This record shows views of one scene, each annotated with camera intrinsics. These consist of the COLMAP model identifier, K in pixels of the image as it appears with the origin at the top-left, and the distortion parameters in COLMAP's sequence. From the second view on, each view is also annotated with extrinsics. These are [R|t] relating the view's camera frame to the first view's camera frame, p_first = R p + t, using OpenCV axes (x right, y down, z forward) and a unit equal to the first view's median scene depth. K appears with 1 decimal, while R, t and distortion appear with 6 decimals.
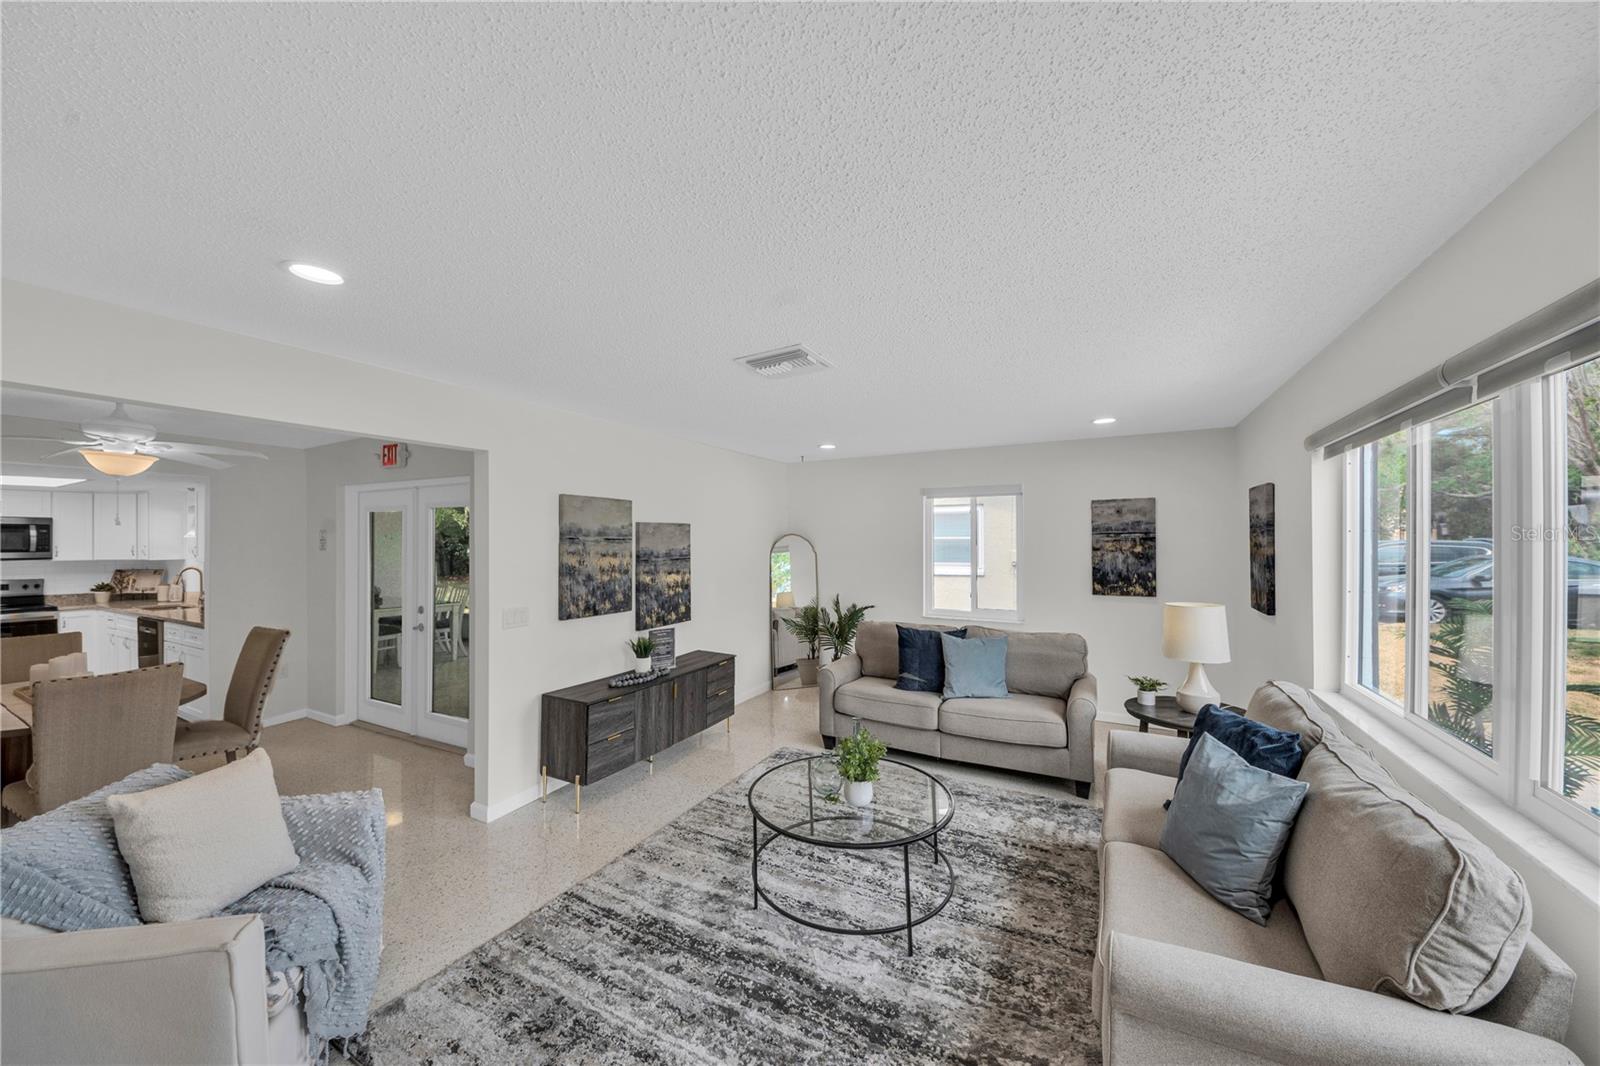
lens RADIAL K [[579.2, 0, 800.1], [0, 579.2, 539.0], [0, 0, 1]] dist [0.005808, -0.005248]
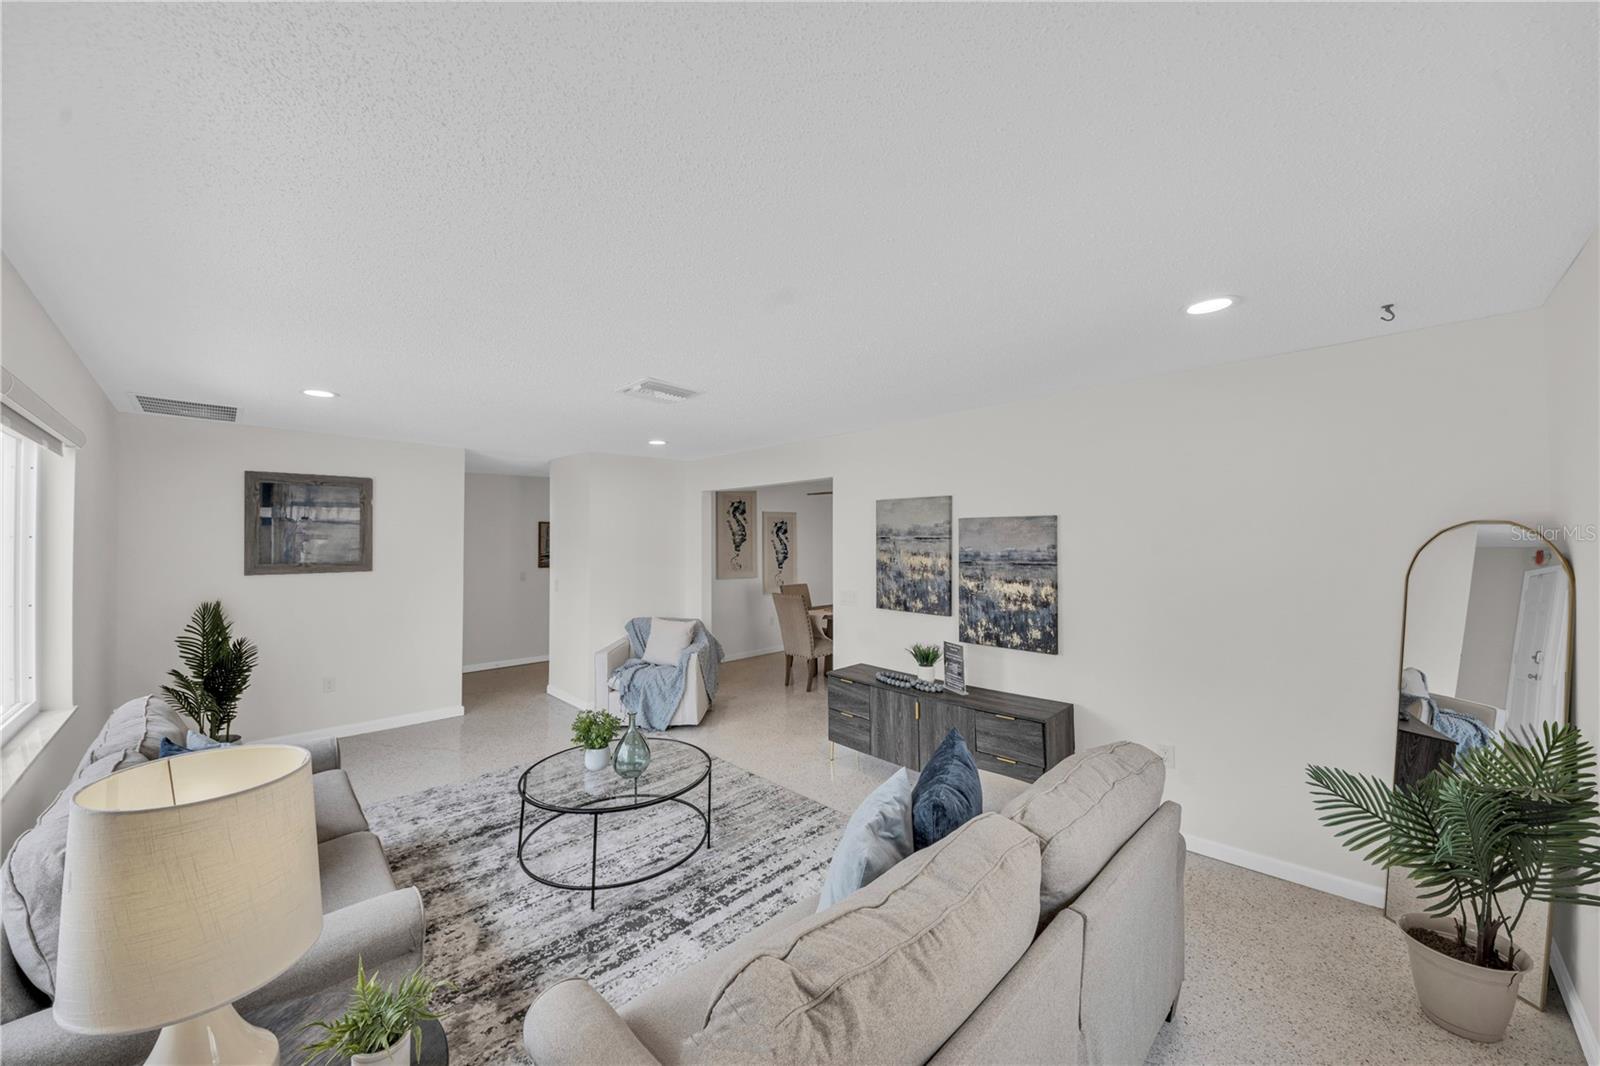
lens RADIAL K [[579.2, 0, 793.6], [0, 579.2, 539.0], [0, 0, 1]] dist [0.005808, -0.005248]
pose [[-0.330384, -0.005111, -0.943833, 0.665207], [0.003018, 0.999975, -0.006472, 0.007137], [0.943842, -0.004987, -0.330360, 1.095360]]
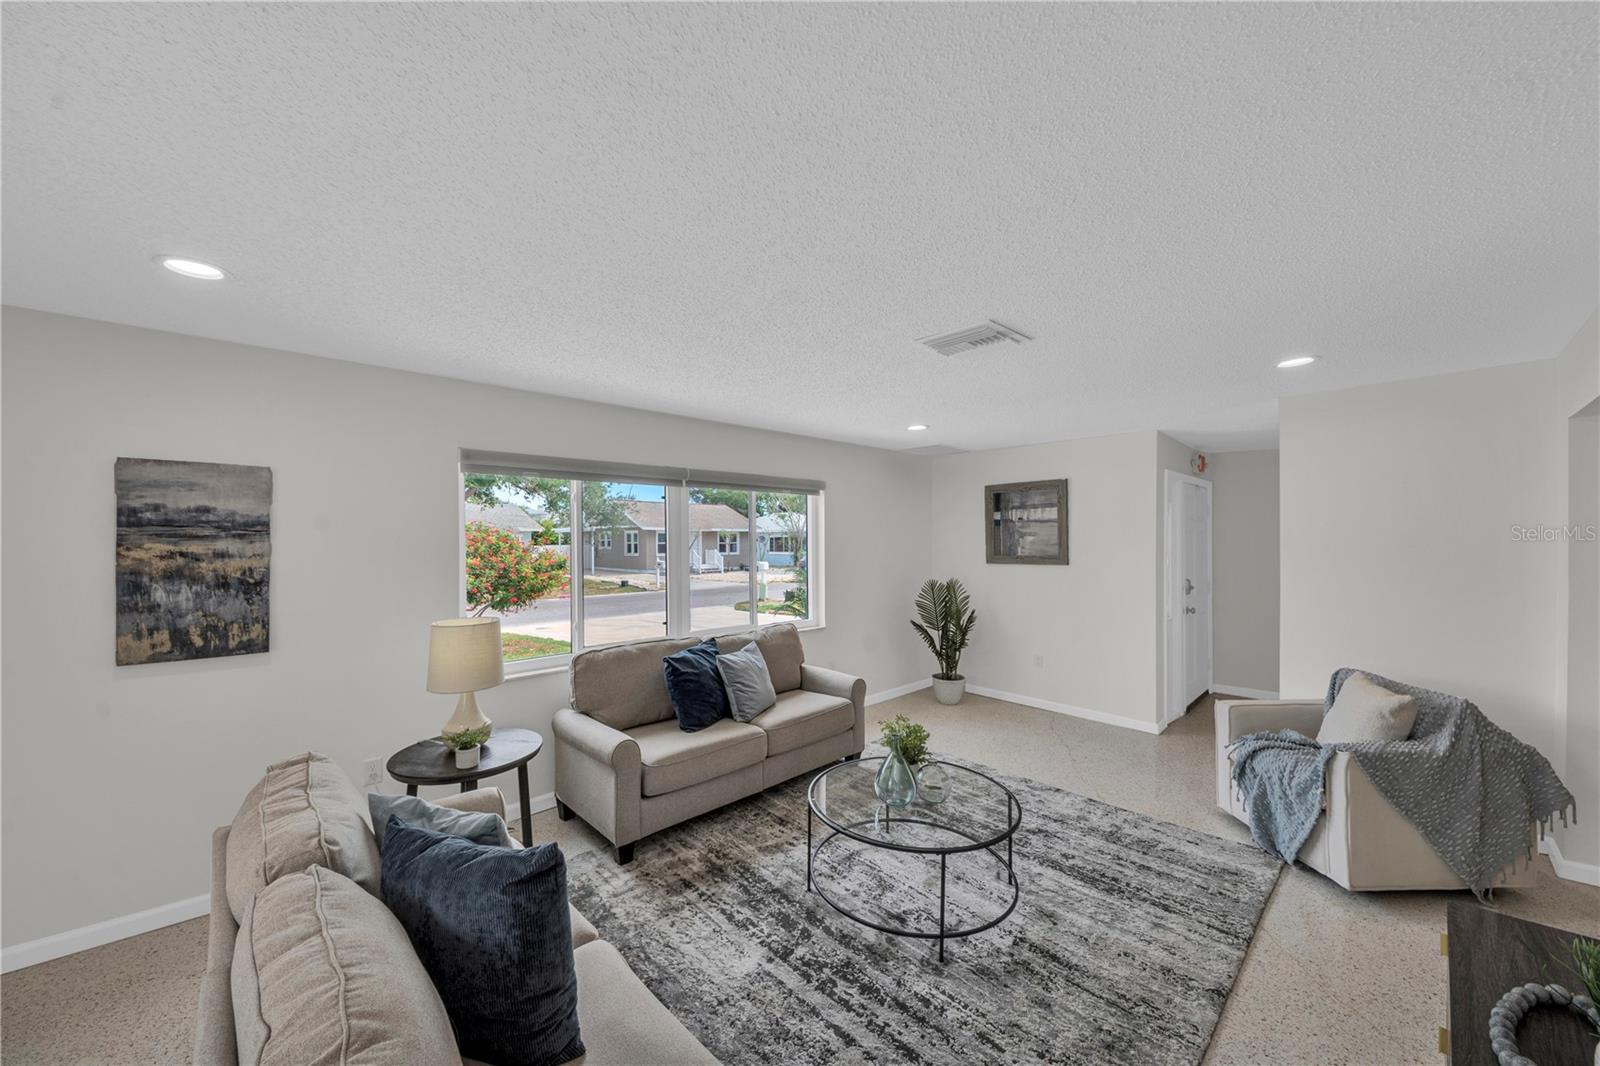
lens RADIAL K [[579.2, 0, 788.4], [0, 579.2, 538.5], [0, 0, 1]] dist [0.005808, -0.005248]
pose [[-0.936864, 0.003016, 0.349682, -0.037975], [0.002432, 0.999995, -0.002109, 0.004725], [-0.349686, -0.001125, -0.936866, 1.297617]]
